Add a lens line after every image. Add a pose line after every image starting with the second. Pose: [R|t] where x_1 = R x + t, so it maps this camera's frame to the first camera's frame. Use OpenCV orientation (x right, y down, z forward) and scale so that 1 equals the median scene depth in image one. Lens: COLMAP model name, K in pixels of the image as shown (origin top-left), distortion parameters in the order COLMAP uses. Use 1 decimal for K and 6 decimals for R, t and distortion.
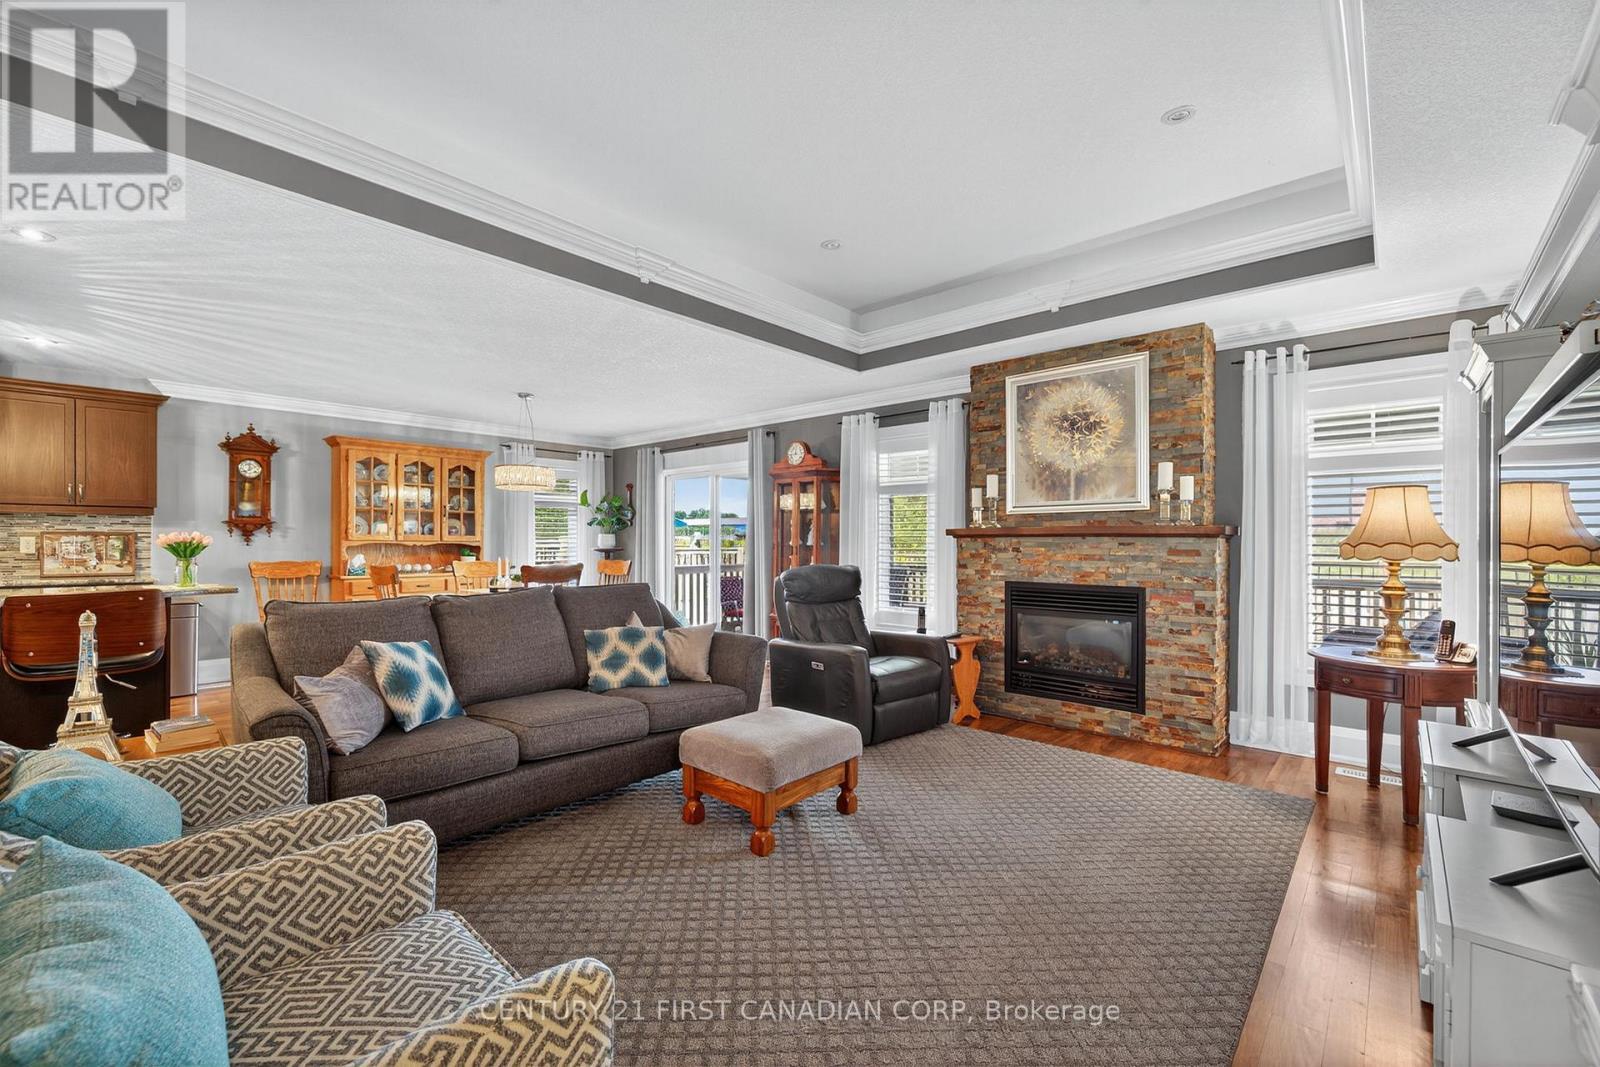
lens RADIAL K [[668.1, 0, 796.3], [0, 668.1, 543.9], [0, 0, 1]] dist [0.005520, -0.001832]
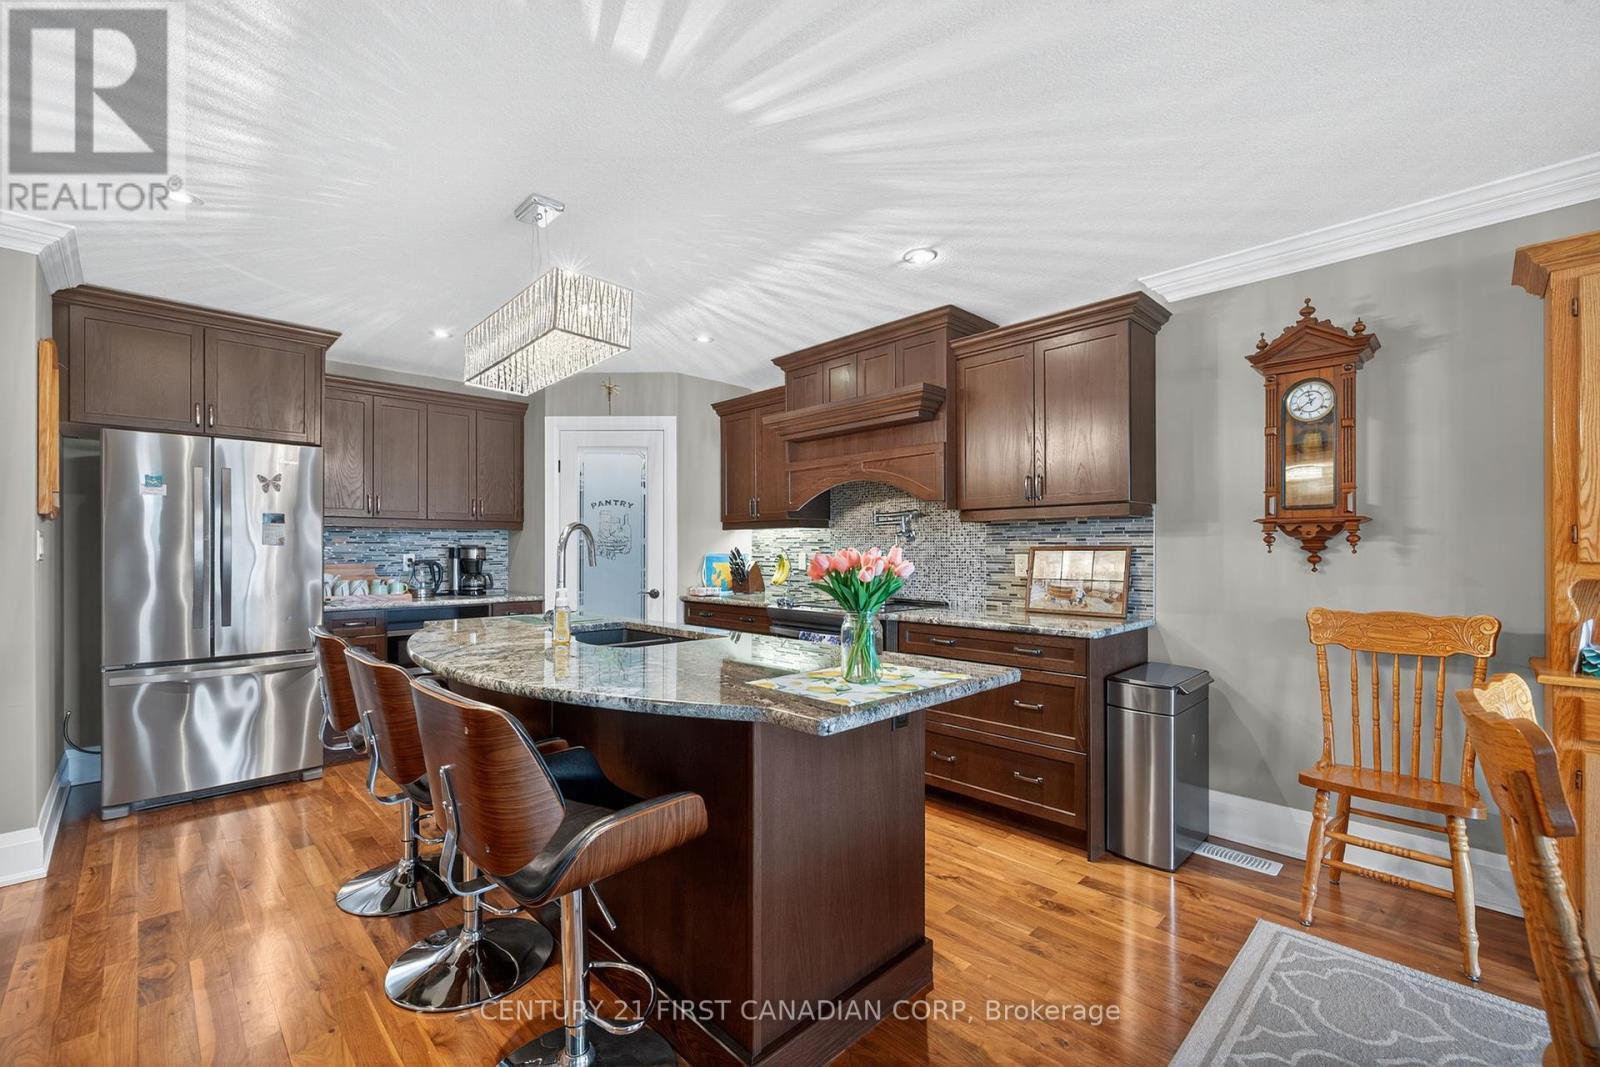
lens RADIAL K [[668.1, 0, 799.5], [0, 668.1, 548.9], [0, 0, 1]] dist [0.005520, -0.001832]
pose [[-0.059657, -0.006108, -0.998200, -0.387665], [-0.001045, 0.999981, -0.006057, -0.011067], [0.998218, 0.000681, -0.059662, 0.767666]]
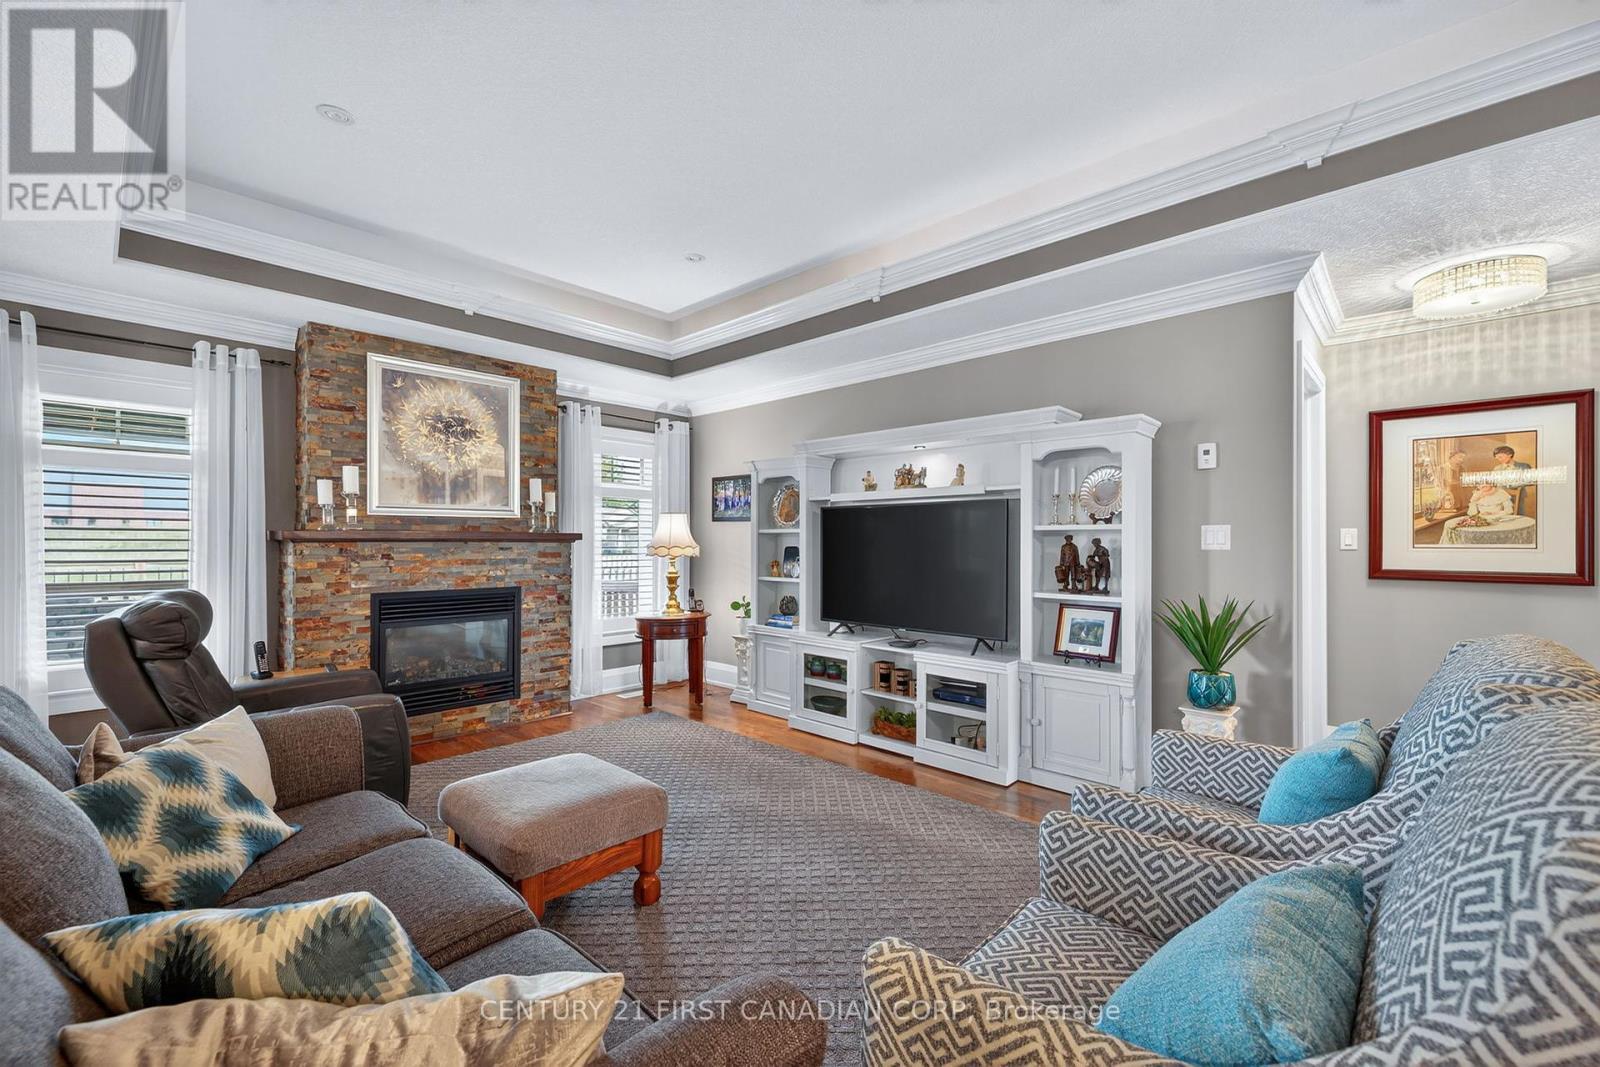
lens RADIAL K [[668.1, 0, 807.5], [0, 668.1, 541.9], [0, 0, 1]] dist [0.005520, -0.001832]
pose [[0.014541, -0.002774, 0.999890, -0.475892], [0.000795, 0.999996, 0.002762, -0.010553], [-0.999894, 0.000755, 0.014543, 0.387358]]
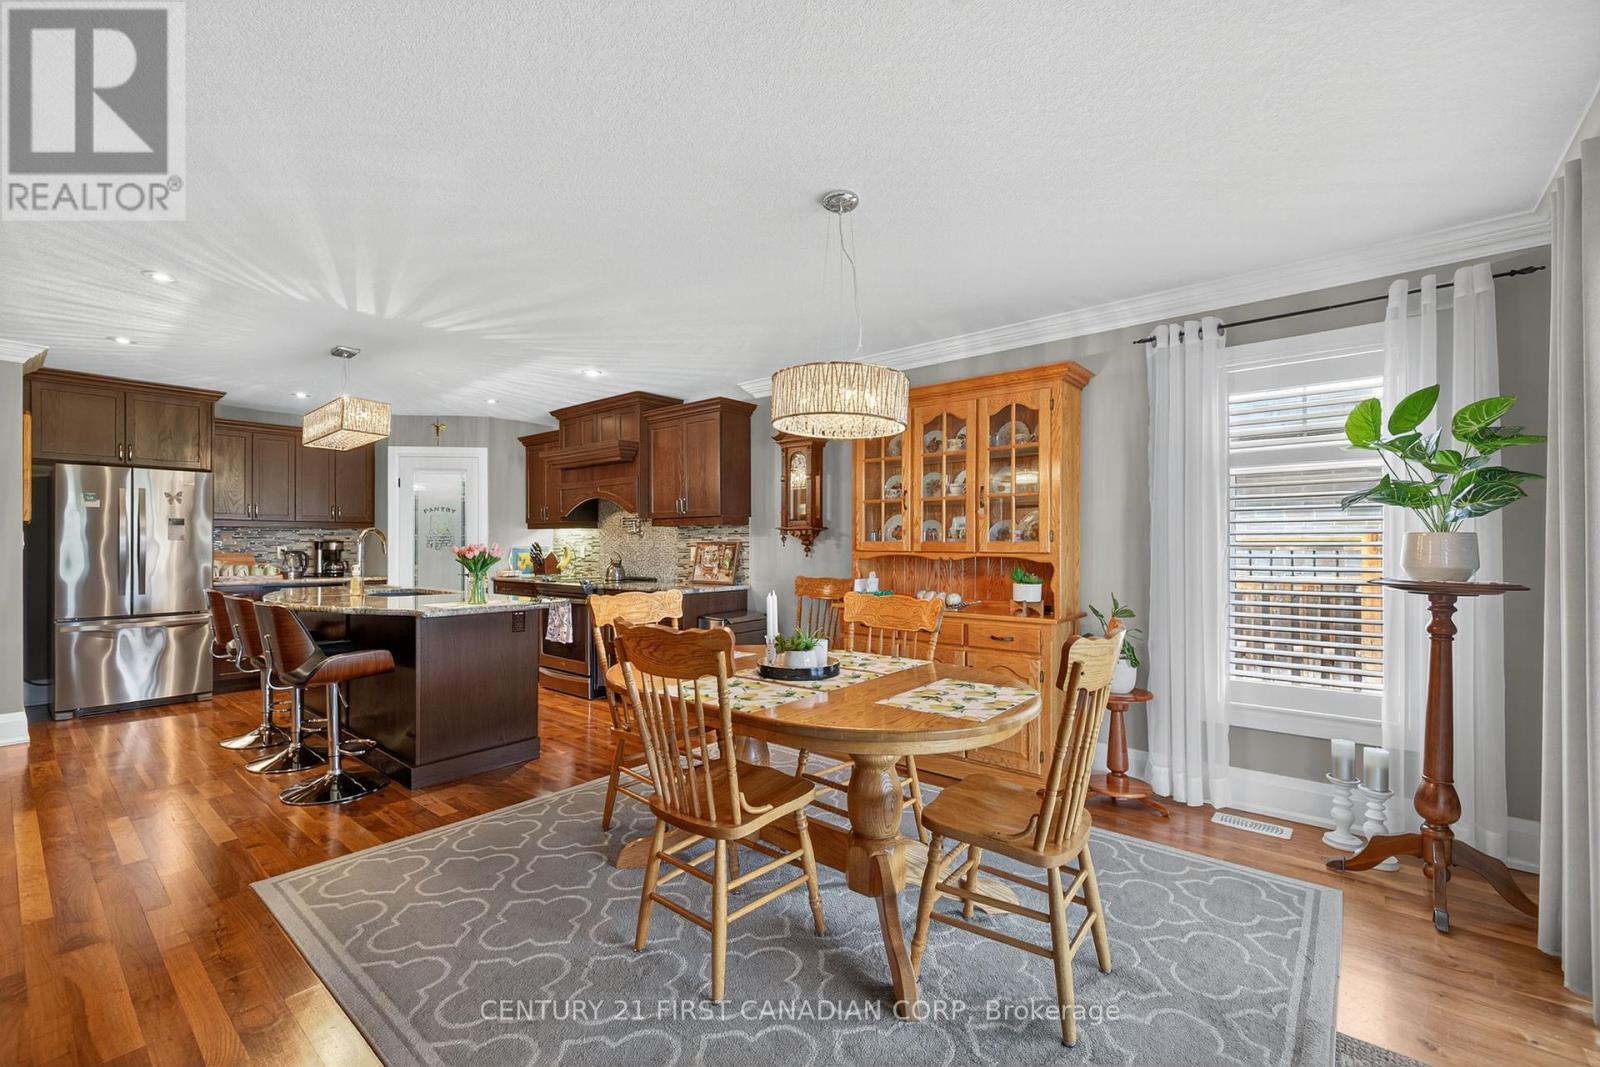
lens RADIAL K [[668.1, 0, 799.1], [0, 668.1, 540.9], [0, 0, 1]] dist [0.005520, -0.001832]
pose [[0.039362, -0.008298, -0.999191, 0.004648], [-0.002500, 0.999962, -0.008403, -0.010883], [0.999222, 0.002828, 0.039340, 1.086293]]
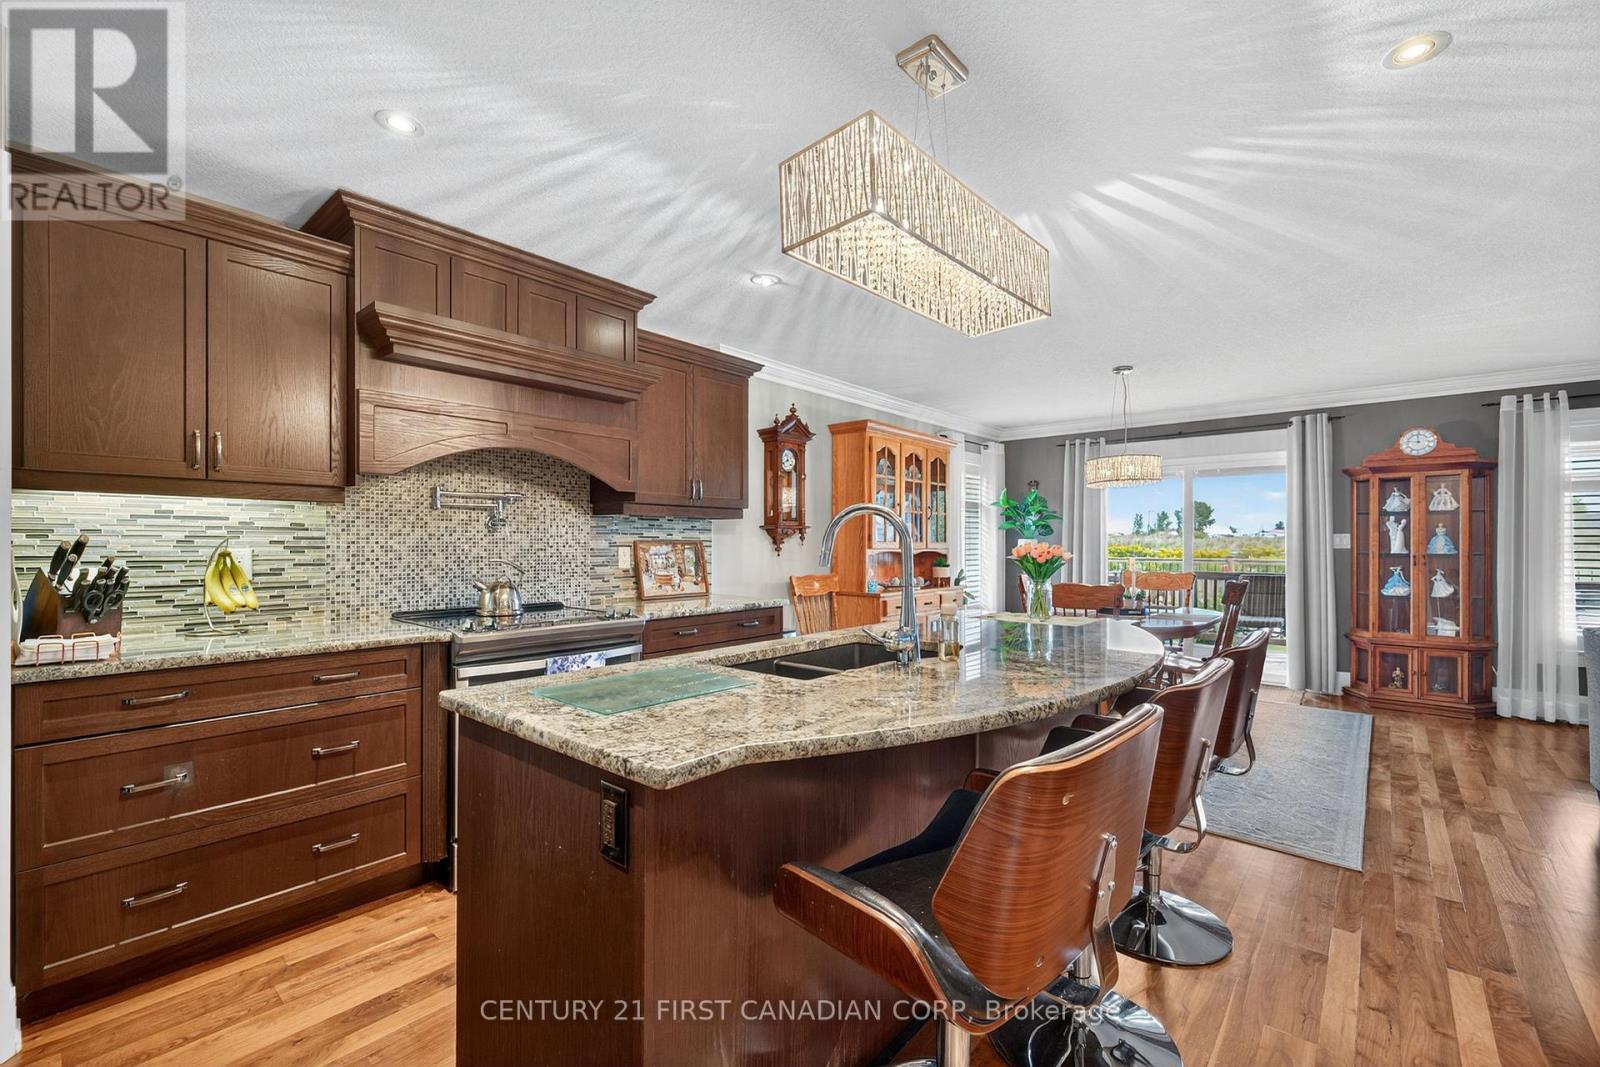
lens RADIAL K [[668.1, 0, 800.1], [0, 668.1, 544.1], [0, 0, 1]] dist [0.005520, -0.001832]
pose [[0.999791, -0.002434, 0.020310, -0.918492], [0.002440, 0.999997, -0.000273, -0.012725], [-0.020309, 0.000323, 0.999794, 0.223773]]
